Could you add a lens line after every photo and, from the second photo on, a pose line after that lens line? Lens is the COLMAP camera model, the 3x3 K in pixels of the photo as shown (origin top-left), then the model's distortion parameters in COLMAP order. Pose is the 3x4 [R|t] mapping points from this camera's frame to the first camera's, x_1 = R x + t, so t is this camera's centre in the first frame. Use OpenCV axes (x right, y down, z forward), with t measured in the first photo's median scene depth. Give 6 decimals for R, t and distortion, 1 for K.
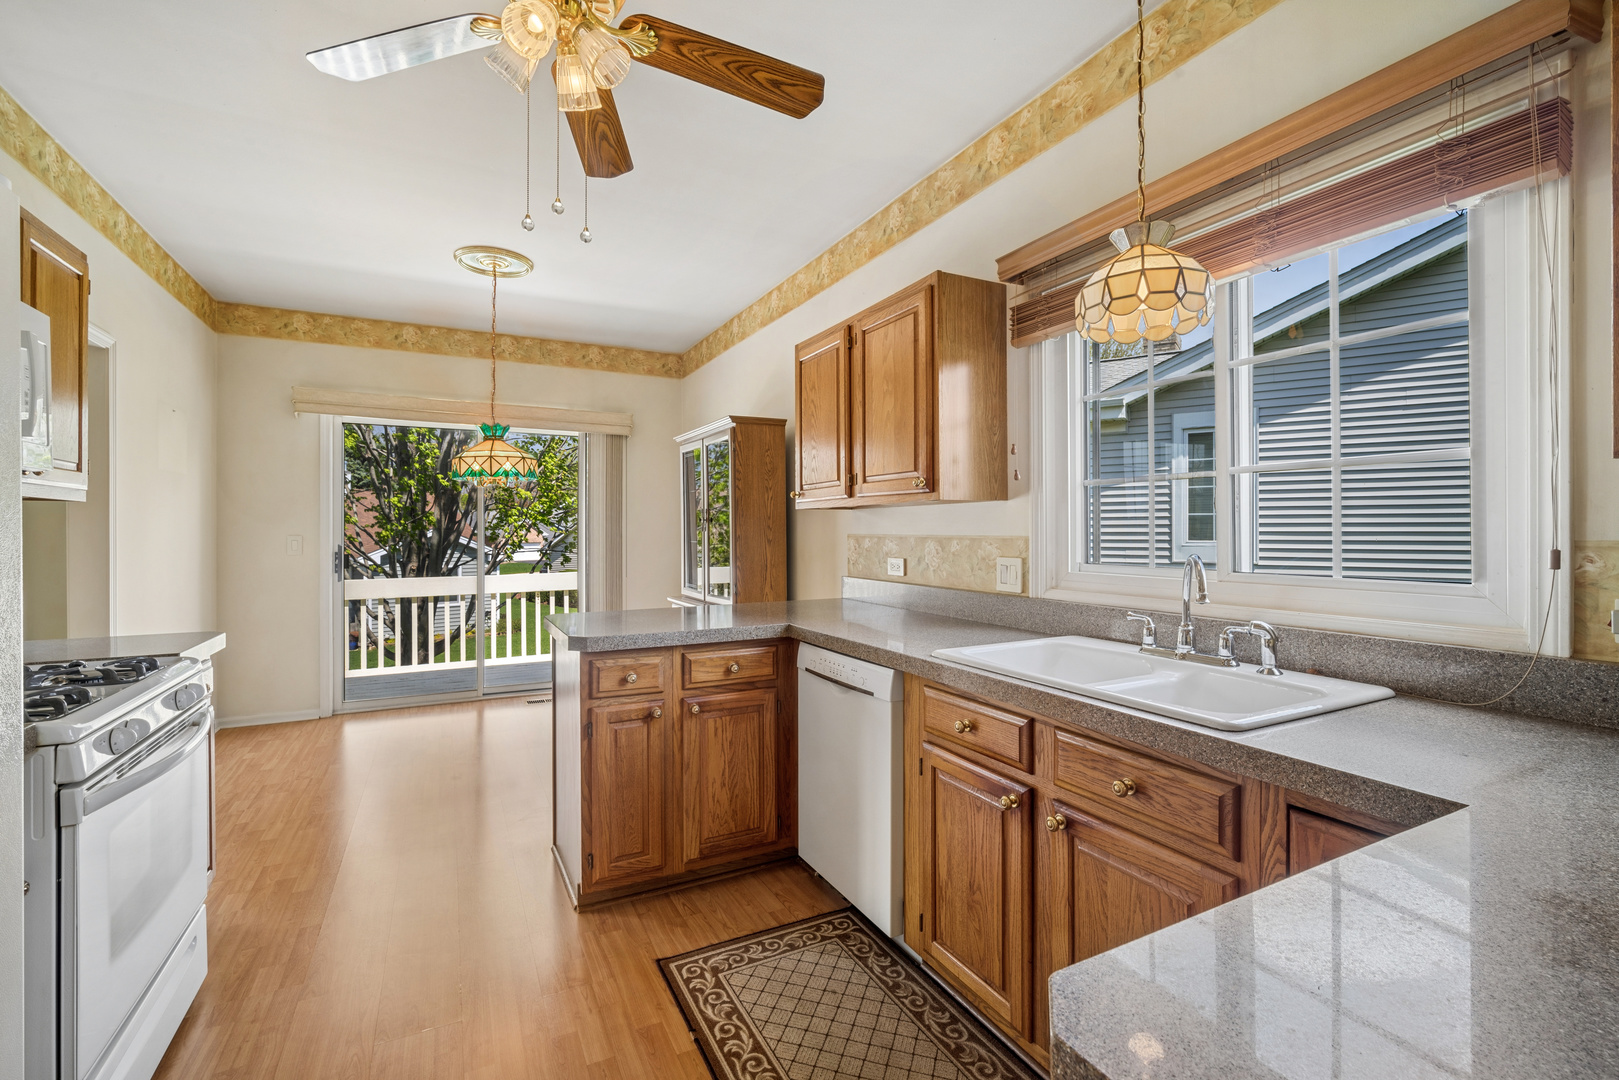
lens RADIAL K [[707.3, 0, 812.8], [0, 707.3, 525.3], [0, 0, 1]] dist [-0.010509, 0.002358]
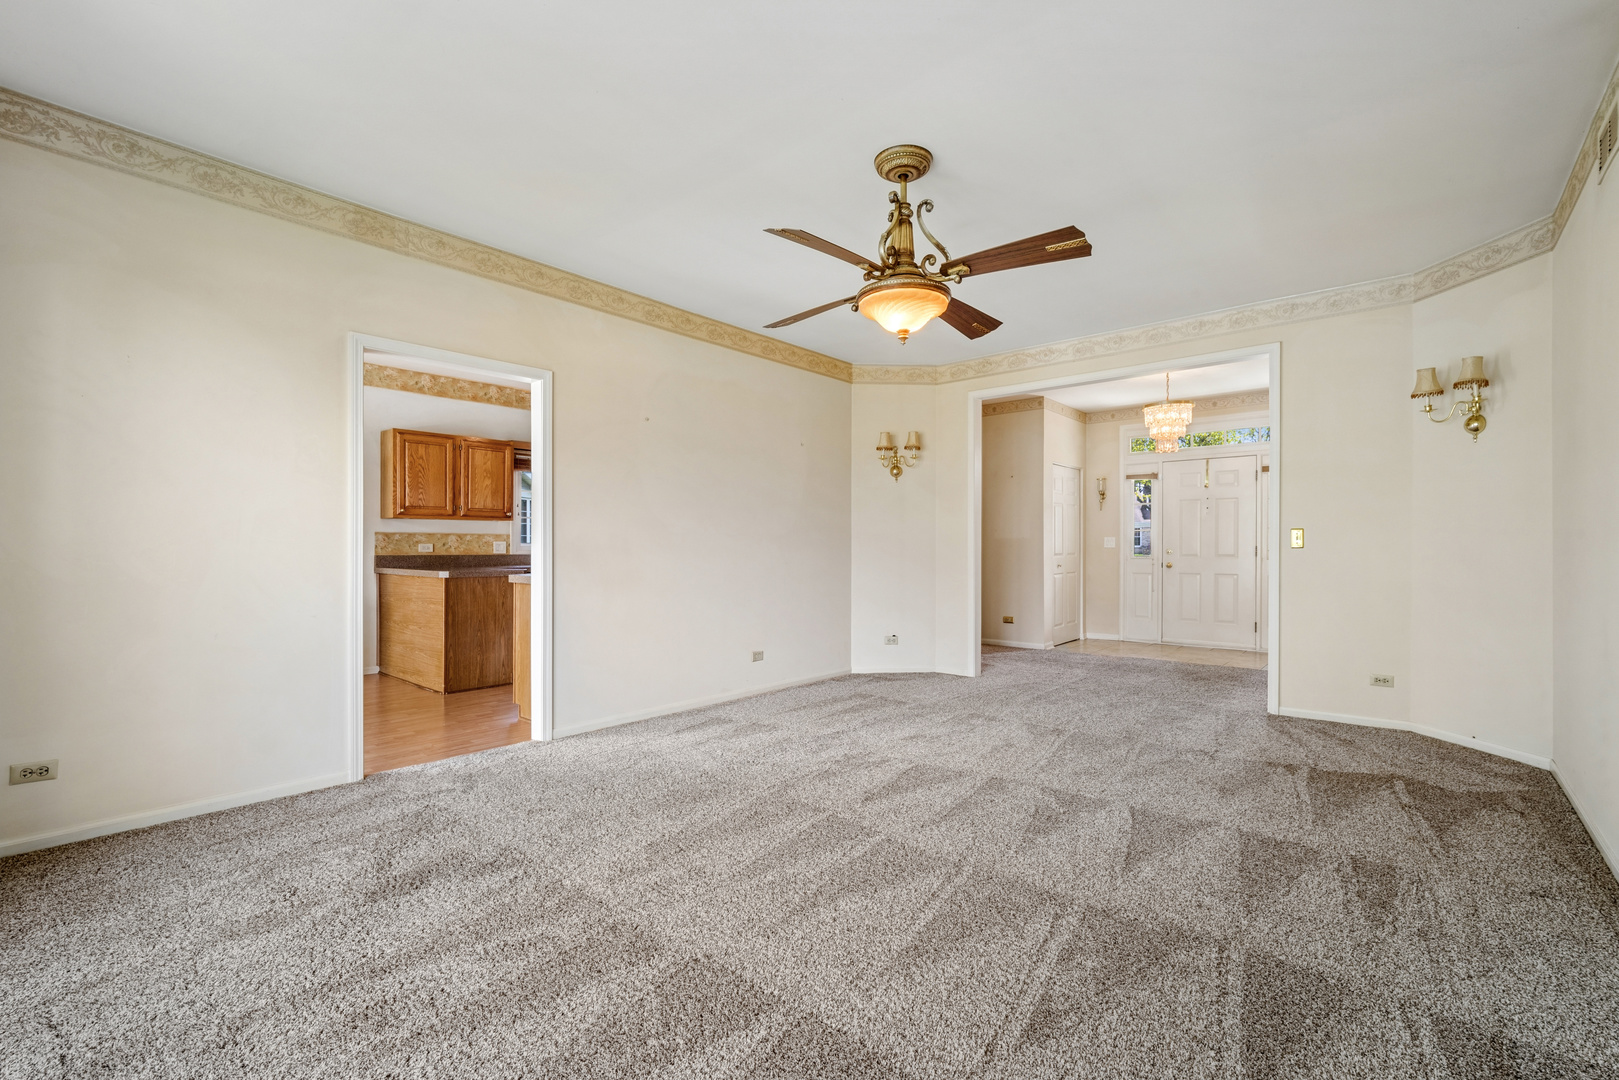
lens RADIAL K [[707.3, 0, 811.1], [0, 707.3, 548.7], [0, 0, 1]] dist [-0.010509, 0.002358]
pose [[-0.369768, 0.002289, 0.929121, -2.280664], [-0.002171, 0.999992, -0.003328, 0.066293], [-0.929121, -0.003248, -0.369760, 0.720269]]
